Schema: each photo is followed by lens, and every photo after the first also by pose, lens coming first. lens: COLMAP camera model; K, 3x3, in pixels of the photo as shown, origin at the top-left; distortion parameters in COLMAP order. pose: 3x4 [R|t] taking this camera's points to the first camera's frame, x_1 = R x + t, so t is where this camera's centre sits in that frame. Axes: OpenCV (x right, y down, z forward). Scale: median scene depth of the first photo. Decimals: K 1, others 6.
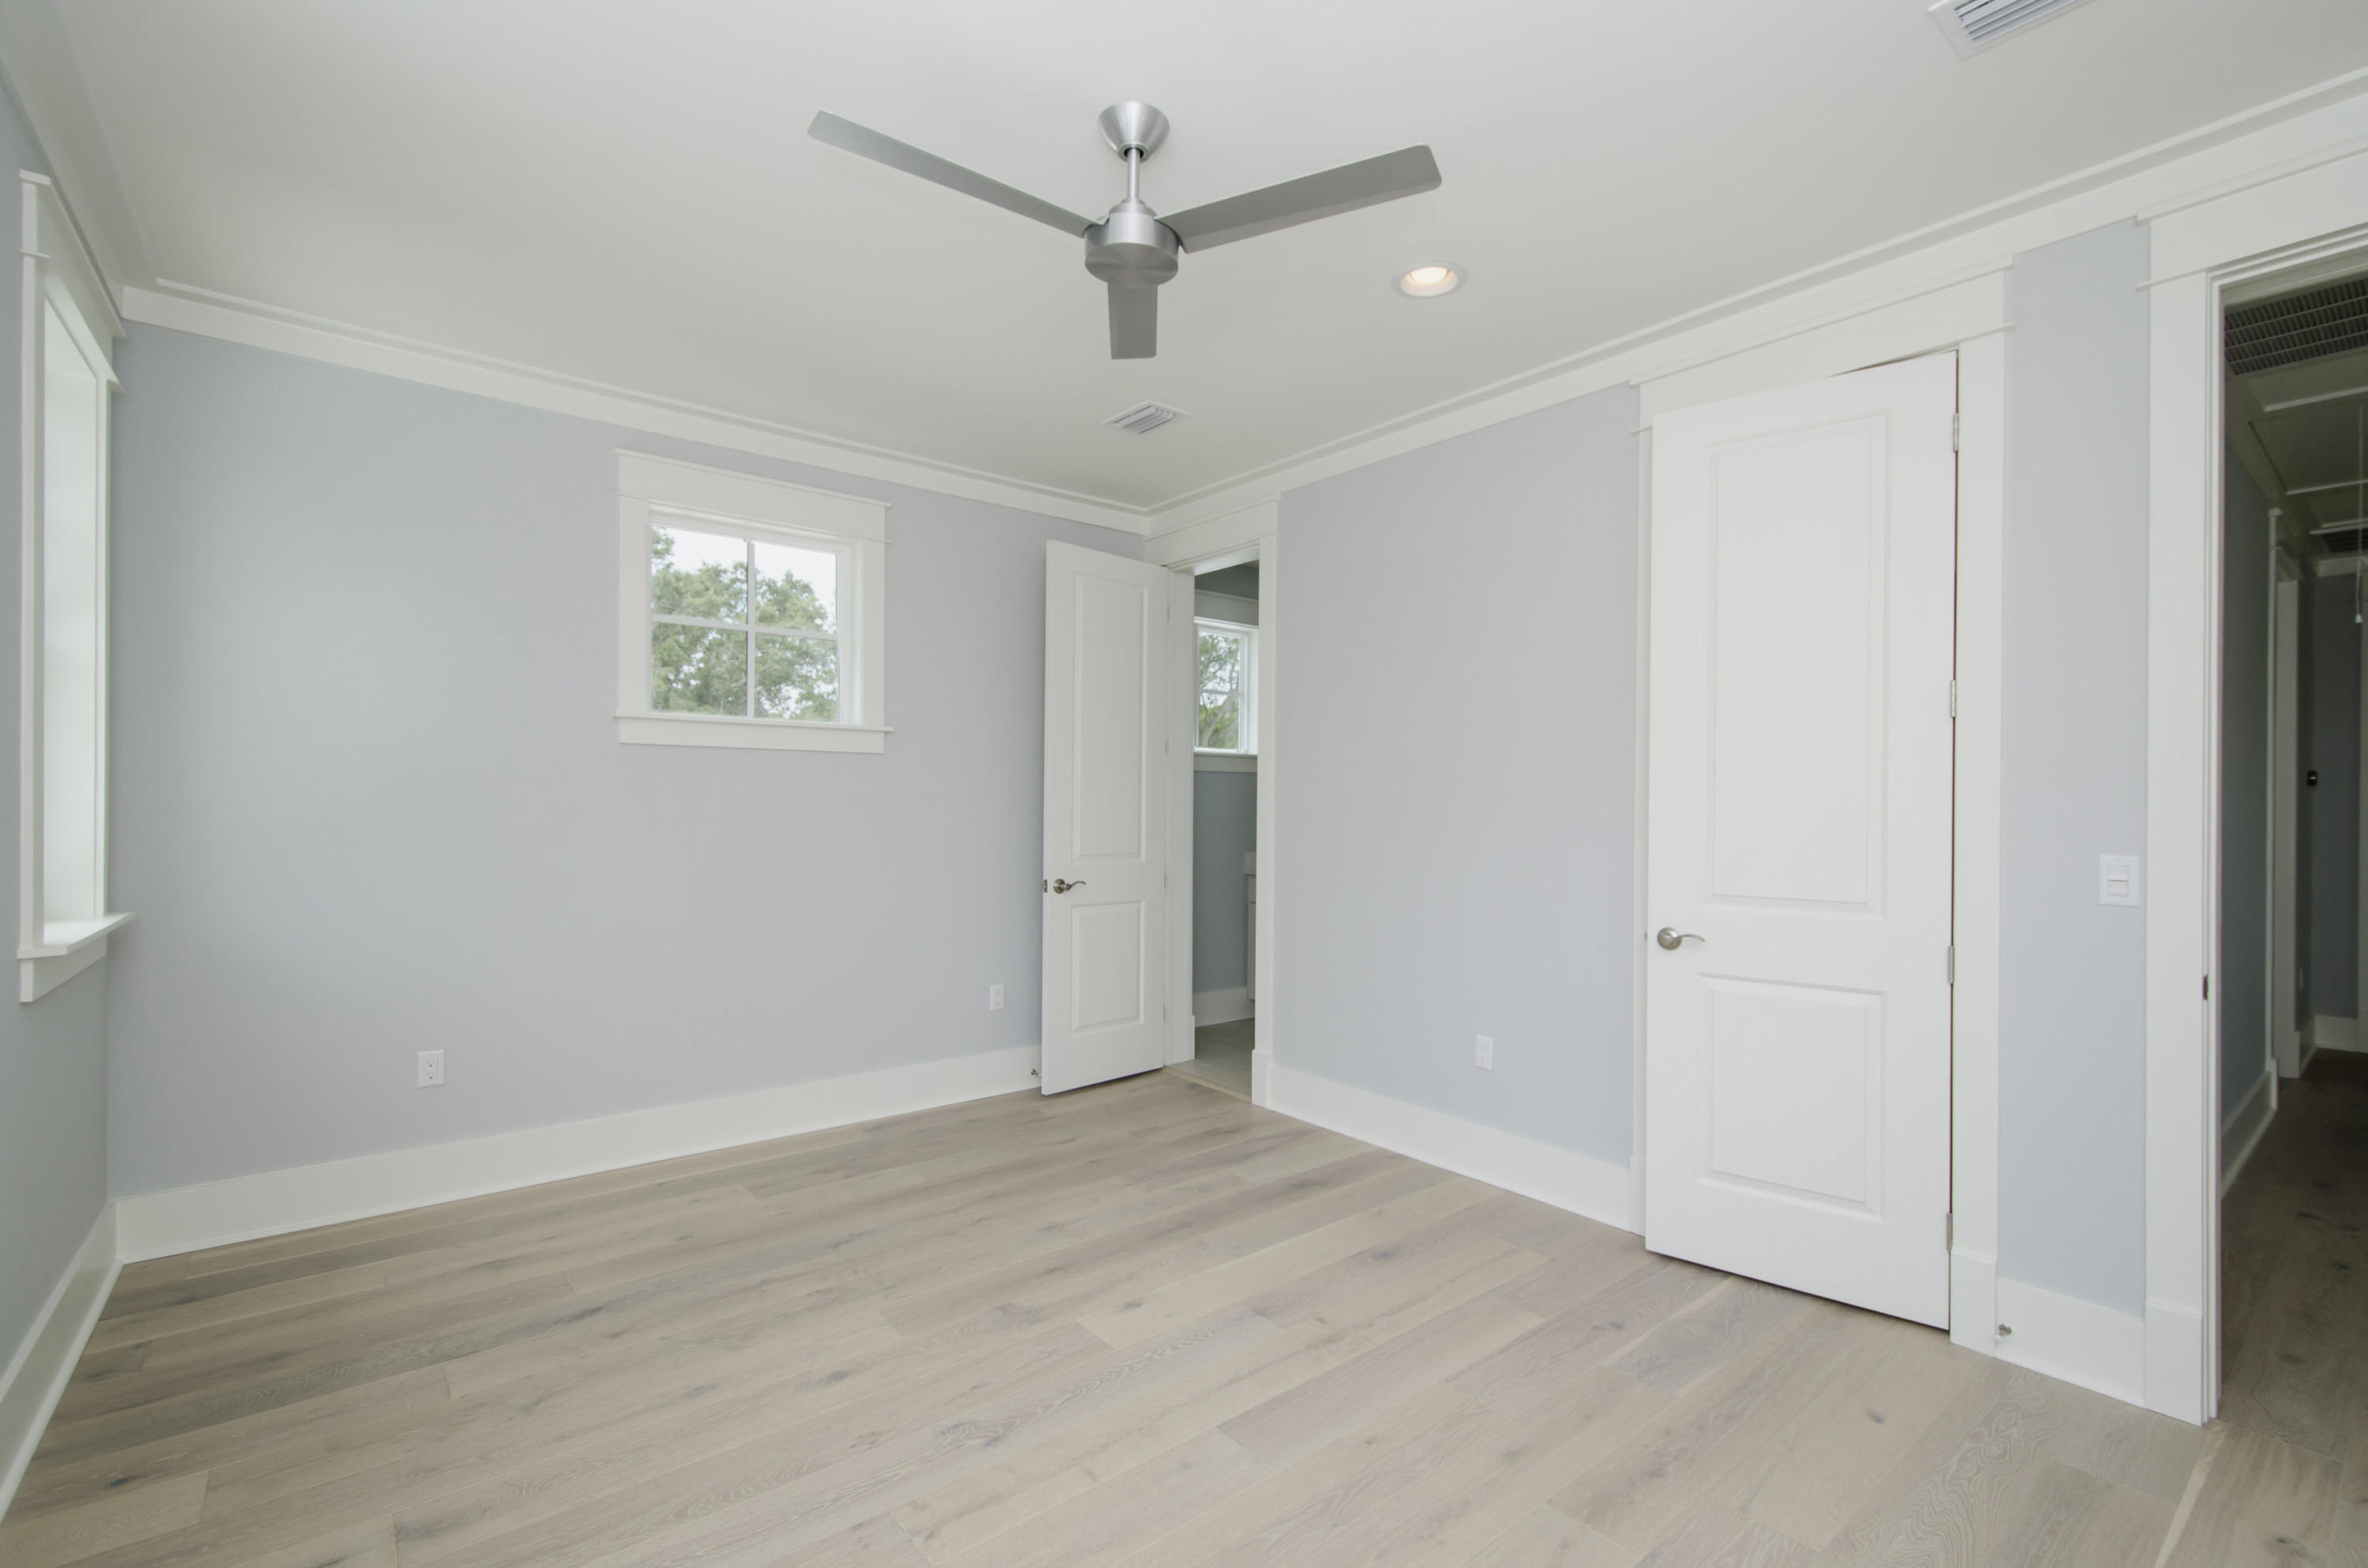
lens RADIAL K [[1048.7, 0, 1202.2], [0, 1048.7, 788.0], [0, 0, 1]] dist [0.020667, -0.010561]
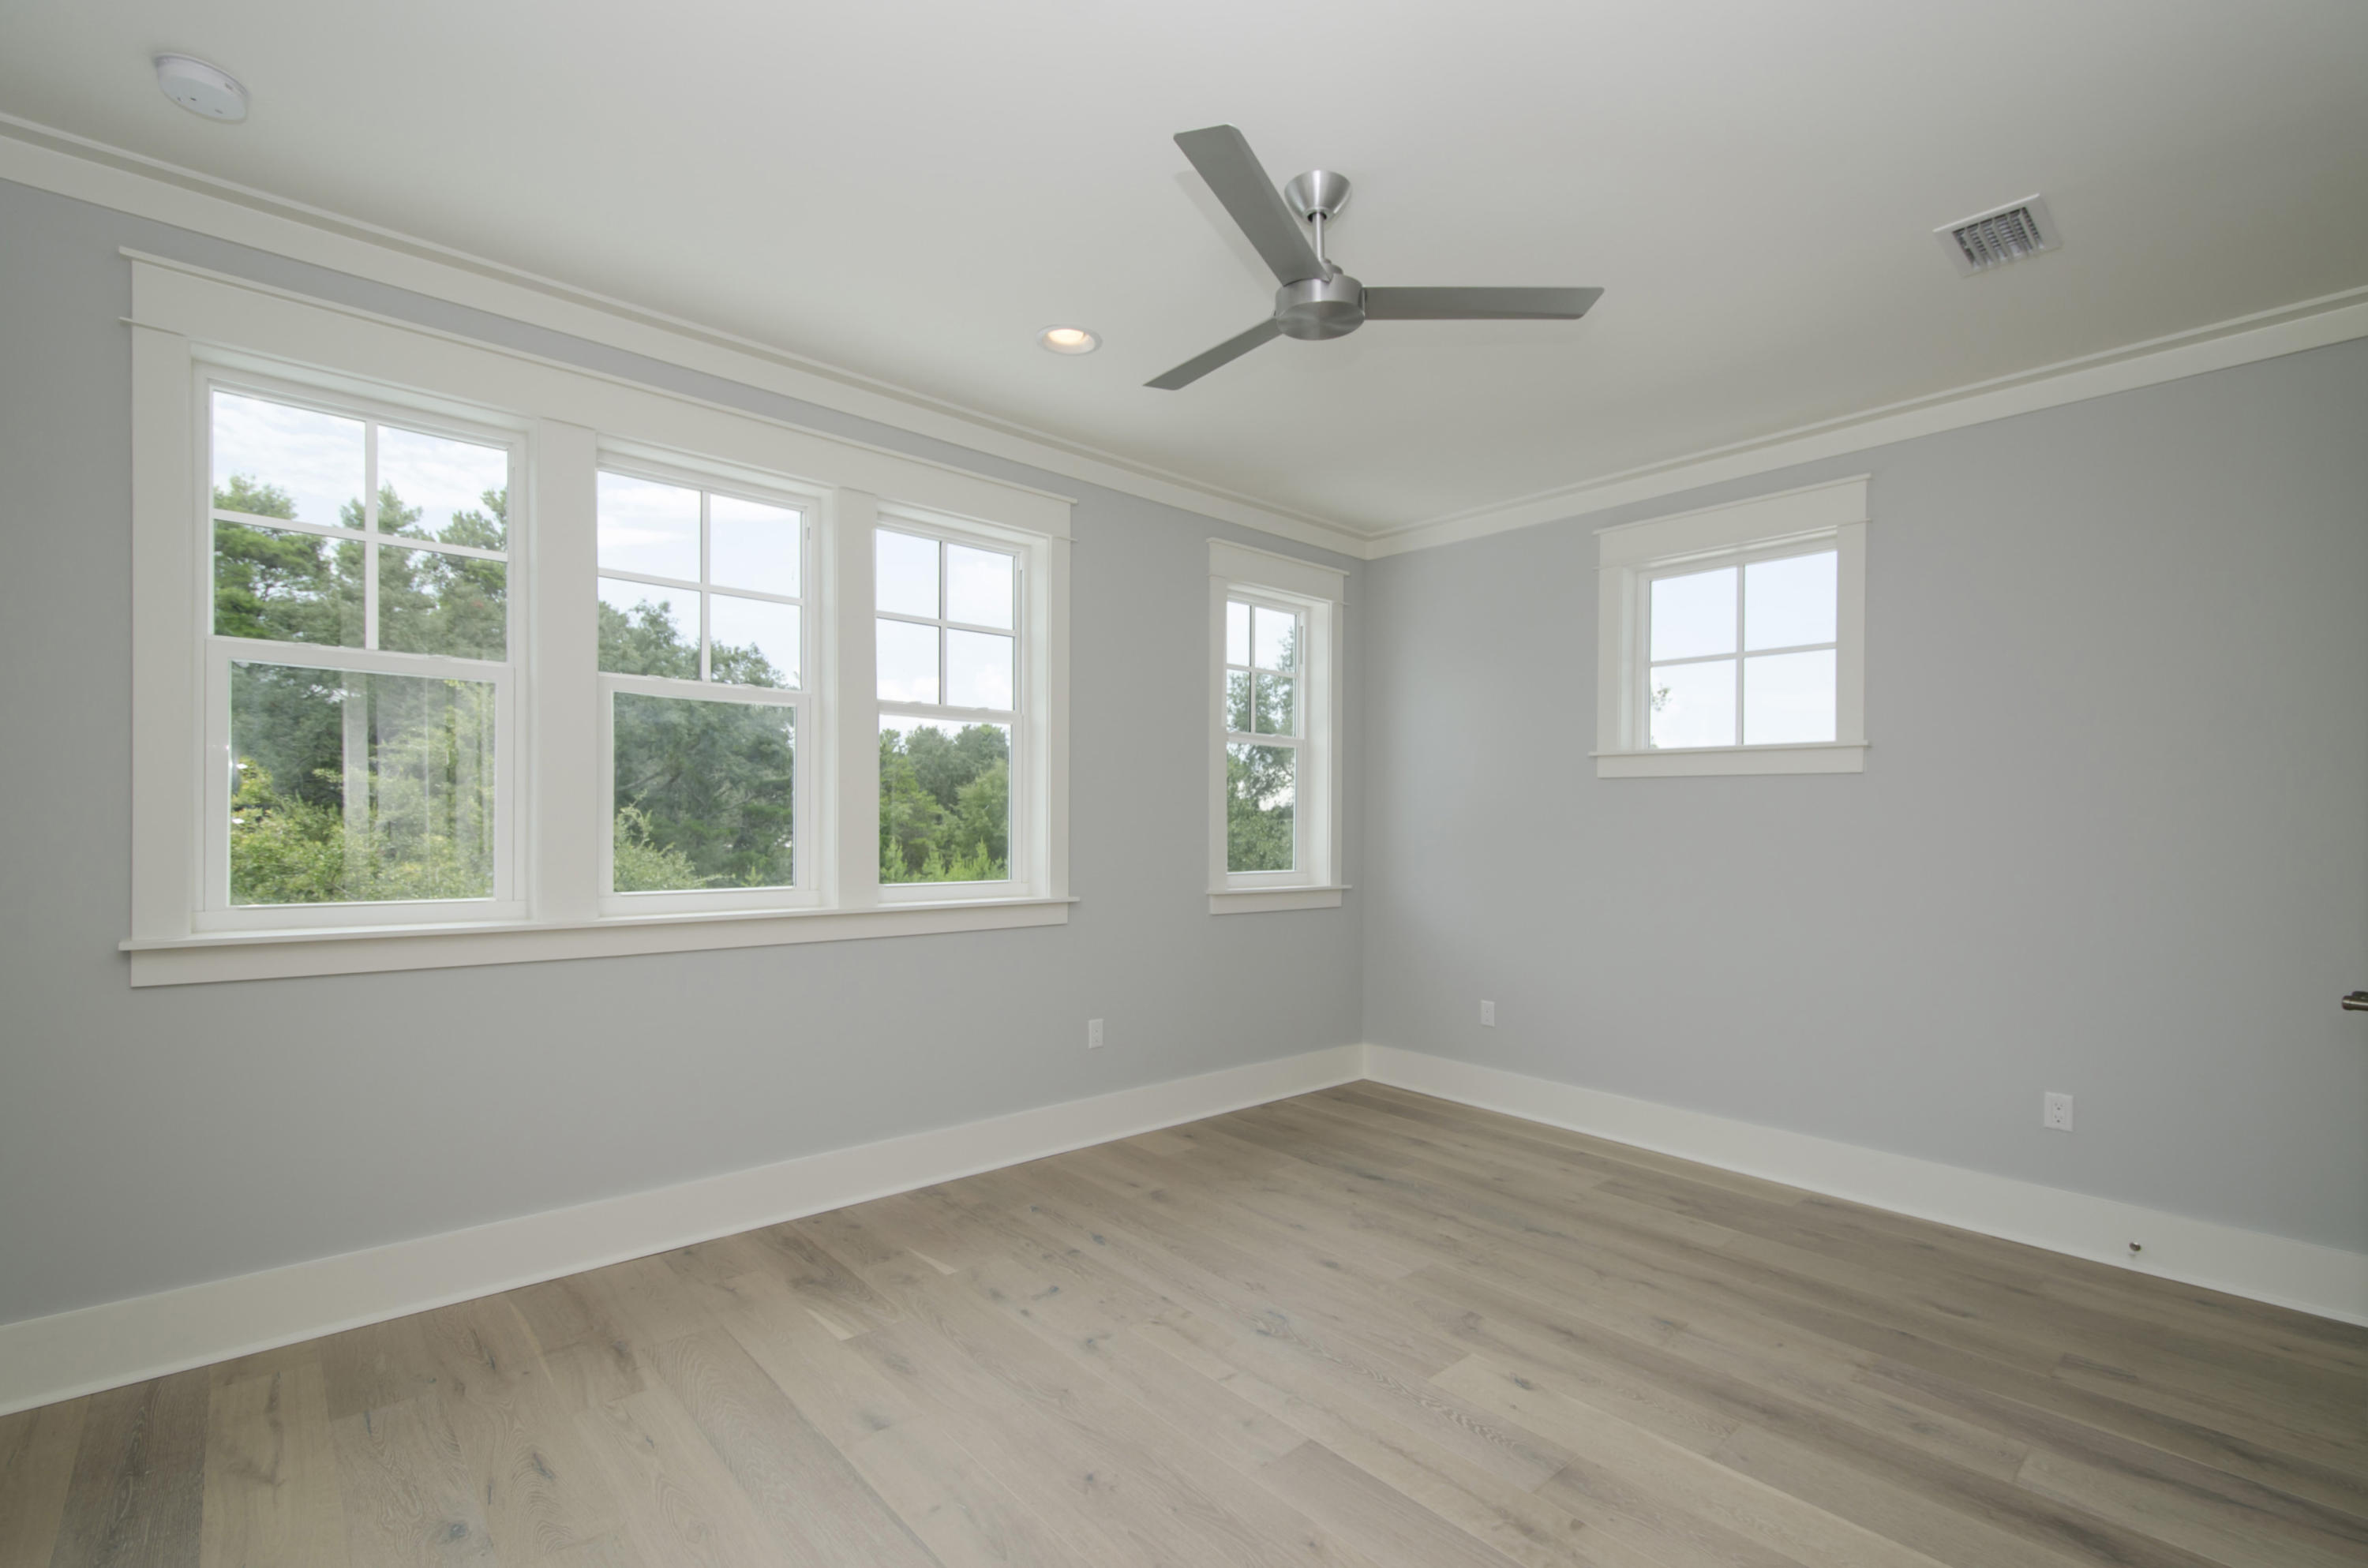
lens RADIAL K [[1048.7, 0, 1202.2], [0, 1048.7, 788.0], [0, 0, 1]] dist [0.020667, -0.010561]
pose [[0.036352, -0.037972, -0.998617, 0.756376], [0.001049, 0.999279, -0.037959, 0.018699], [0.999339, 0.000332, 0.036365, 0.629657]]
